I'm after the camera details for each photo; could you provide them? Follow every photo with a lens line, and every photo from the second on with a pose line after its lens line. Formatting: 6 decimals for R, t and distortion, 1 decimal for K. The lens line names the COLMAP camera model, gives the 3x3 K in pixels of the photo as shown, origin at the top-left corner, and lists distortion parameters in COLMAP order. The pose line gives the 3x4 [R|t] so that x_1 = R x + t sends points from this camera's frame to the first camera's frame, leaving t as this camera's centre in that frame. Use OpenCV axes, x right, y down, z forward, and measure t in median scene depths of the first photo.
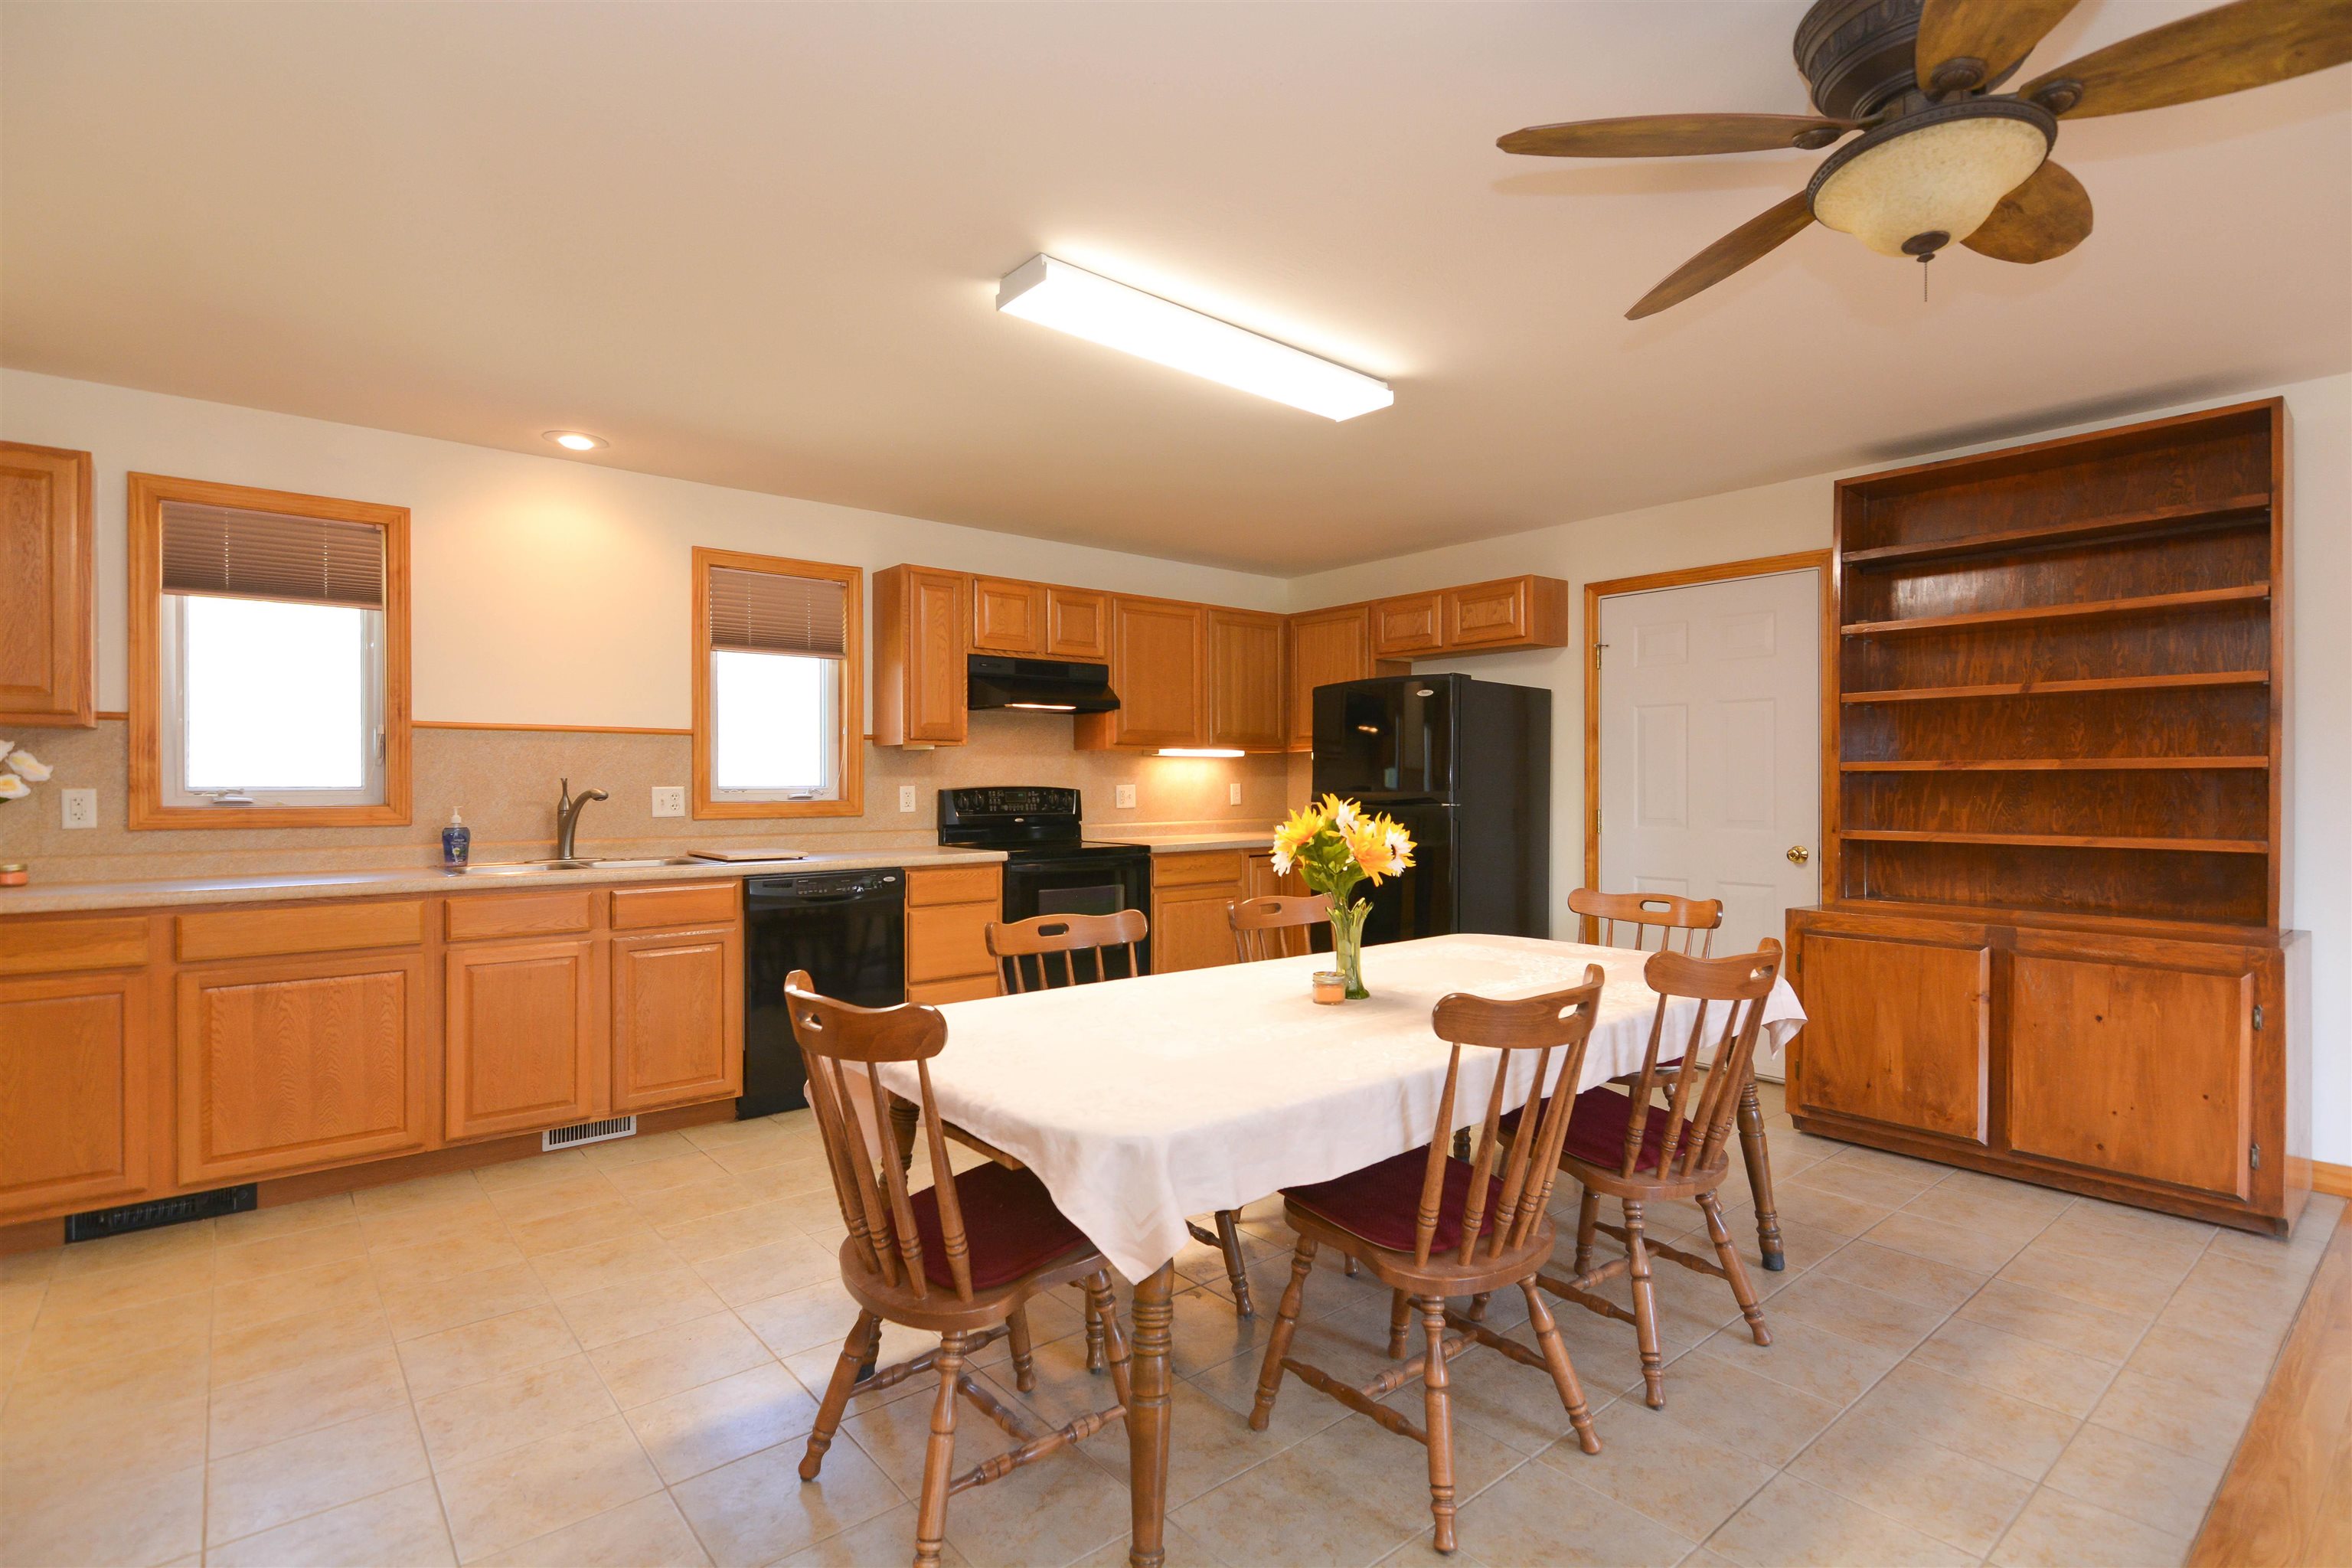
lens RADIAL K [[1126.9, 0, 1184.7], [0, 1126.9, 798.0], [0, 0, 1]] dist [0.017018, -0.006487]
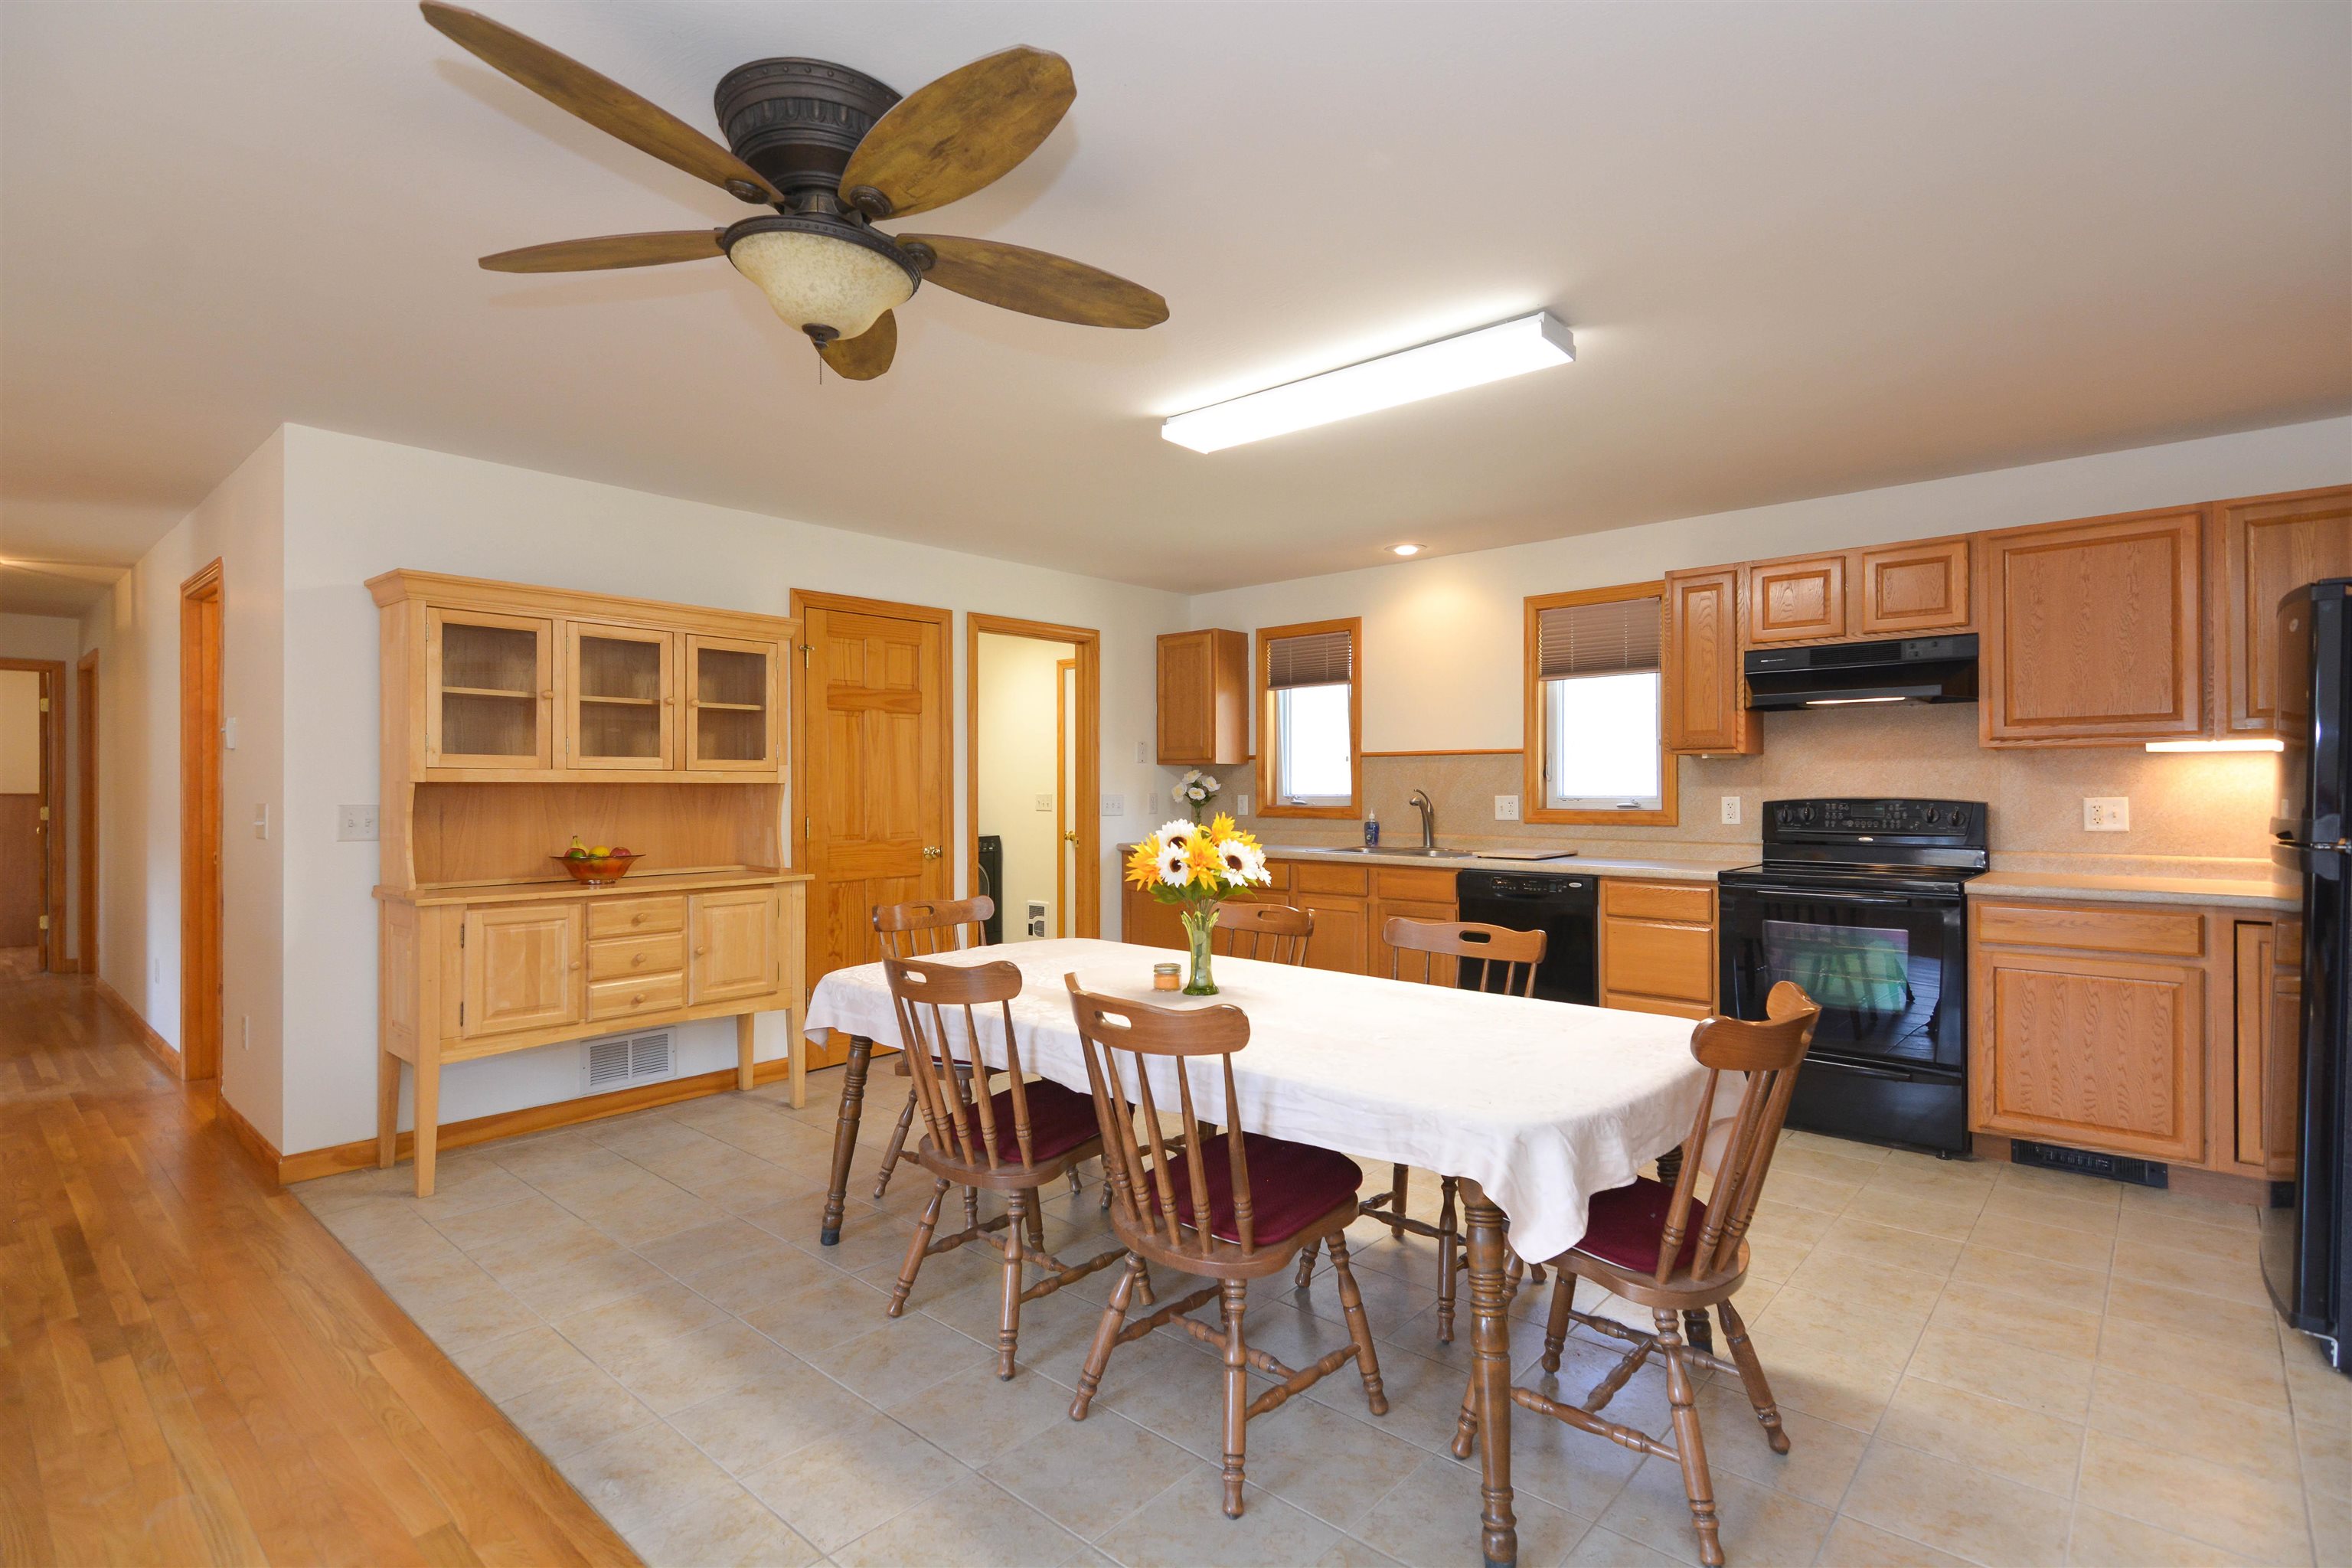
lens RADIAL K [[1126.9, 0, 1165.9], [0, 1126.9, 782.9], [0, 0, 1]] dist [0.017018, -0.006487]
pose [[0.129097, -0.002745, -0.991628, 0.821112], [-0.011232, 0.999928, -0.004230, -0.016789], [0.991568, 0.011684, 0.129057, 0.539151]]
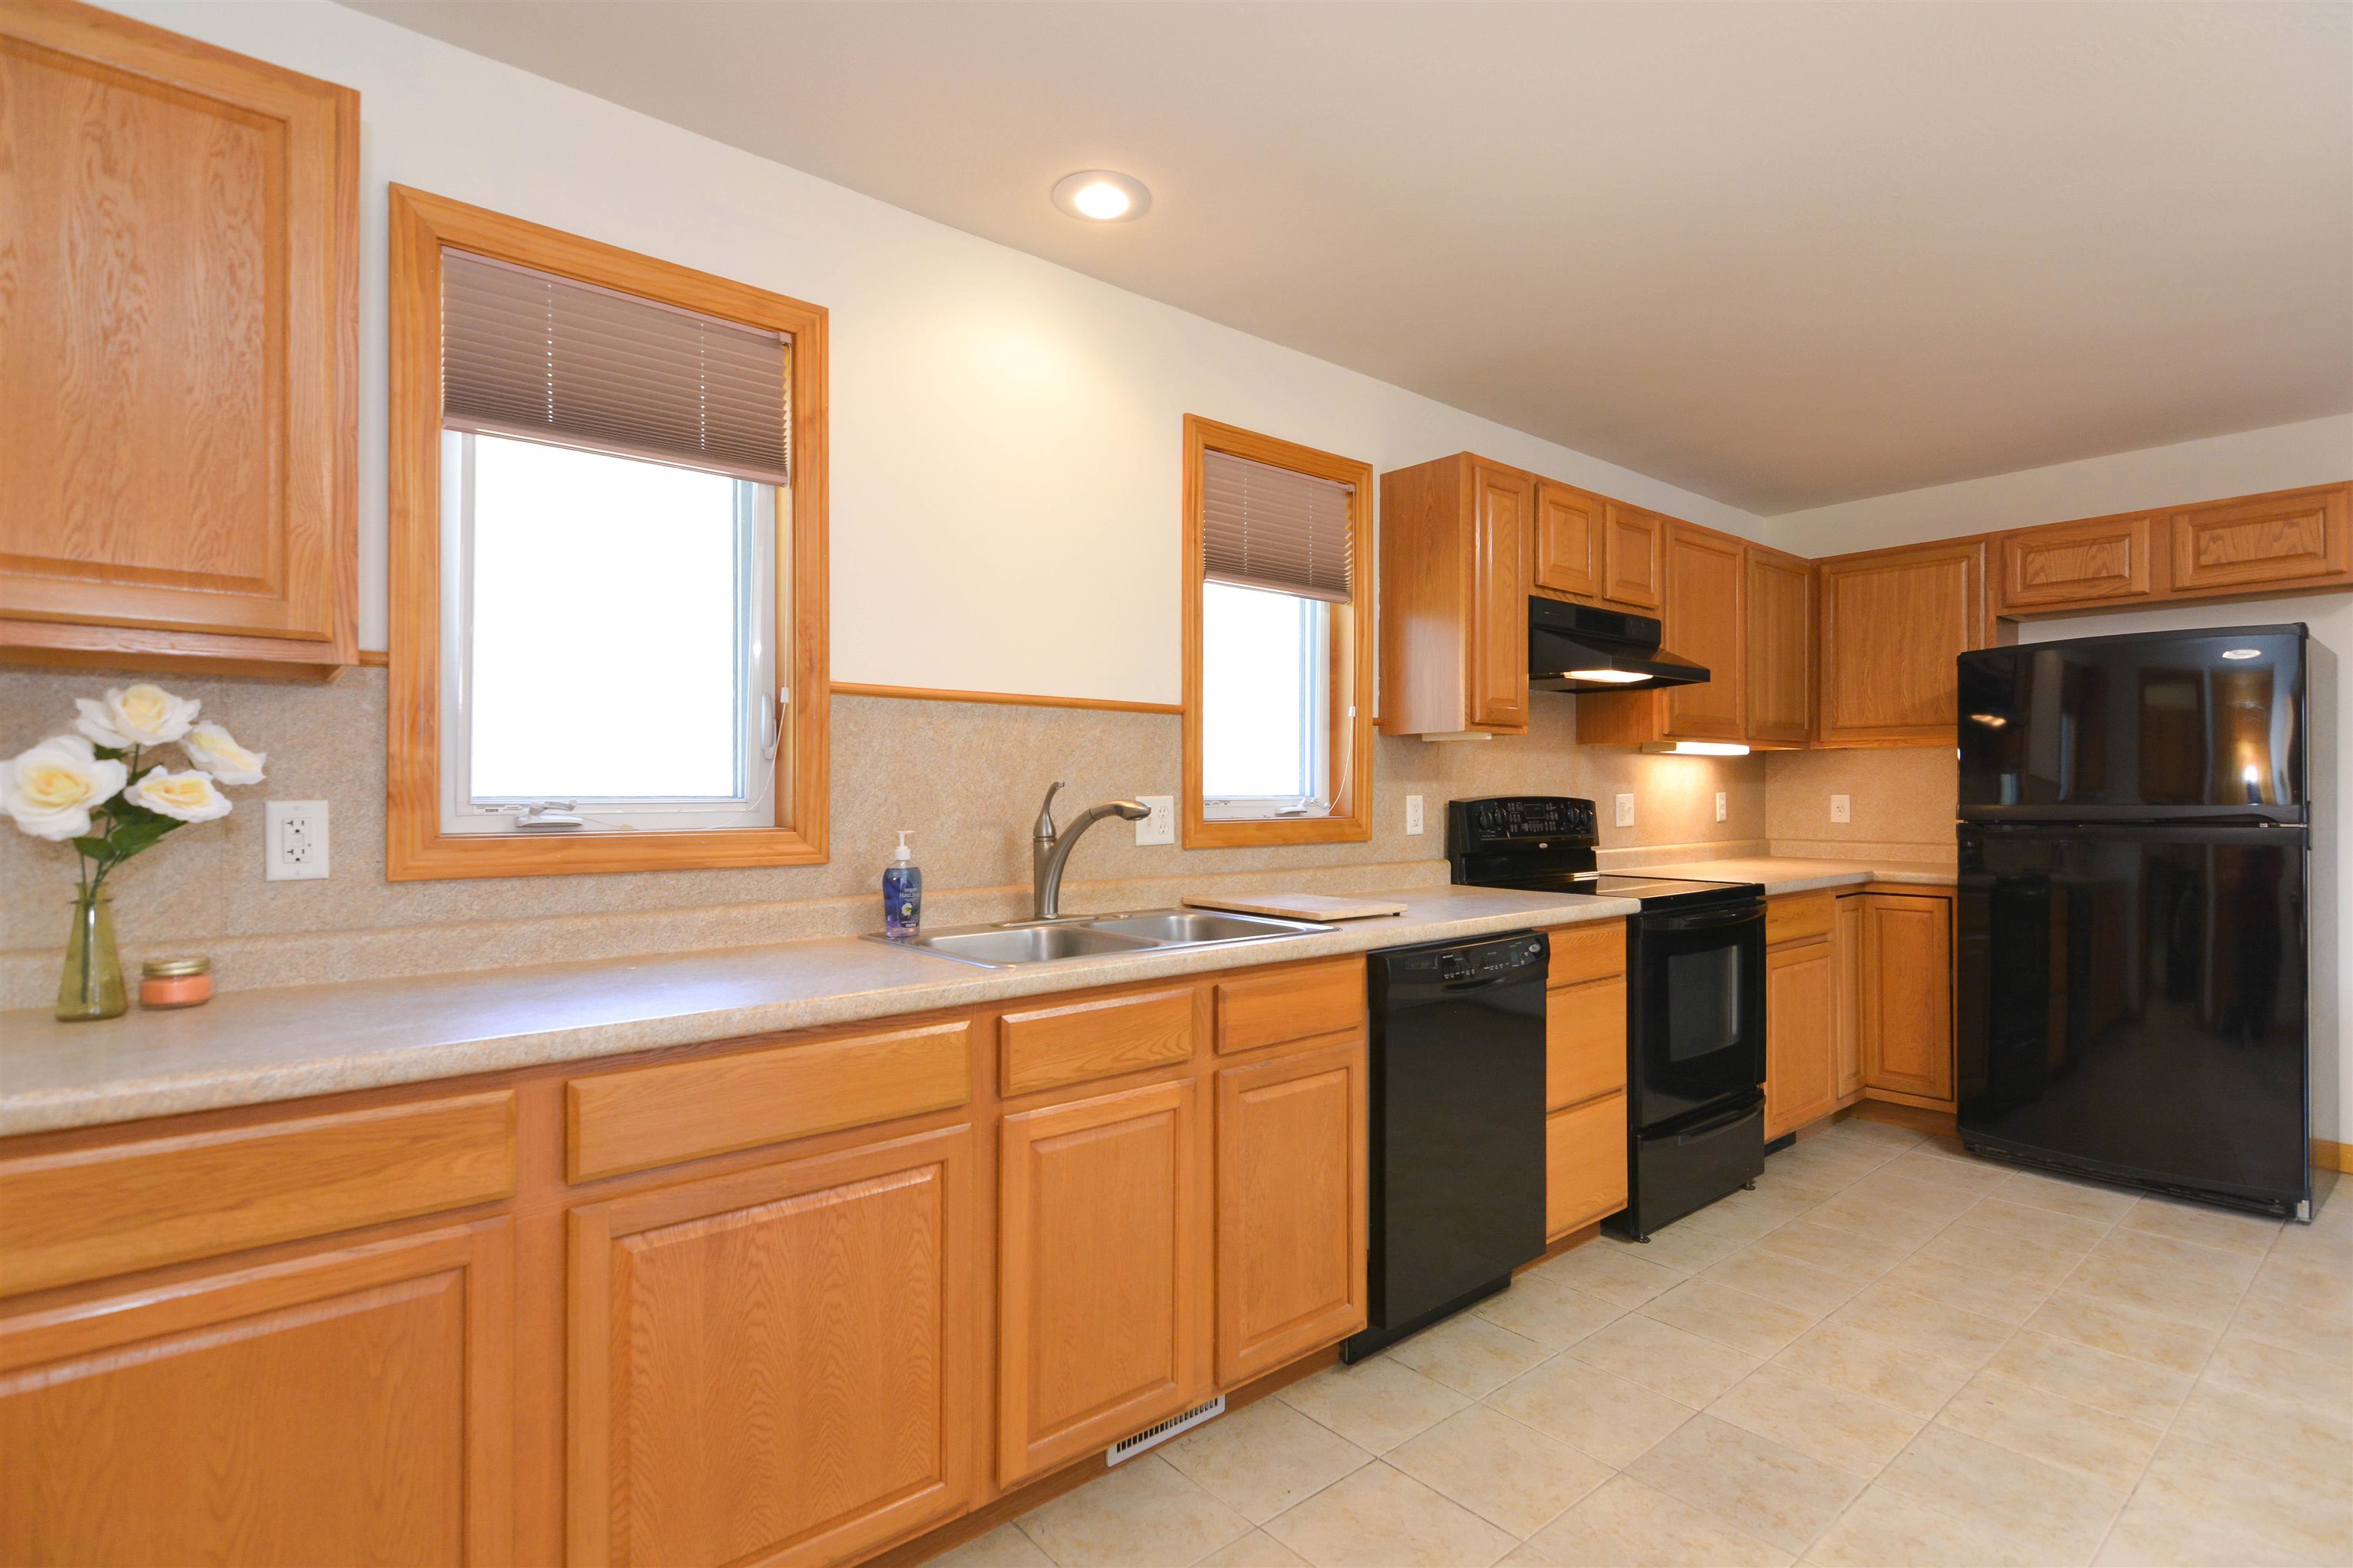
lens RADIAL K [[1127.5, 0, 1178.7], [0, 1127.5, 796.9], [0, 0, 1]] dist [0.017018, -0.006487]
pose [[0.999926, 0.001878, 0.012061, -0.515876], [-0.001795, 0.999975, -0.006886, -0.006158], [-0.012074, 0.006864, 0.999904, 0.432856]]
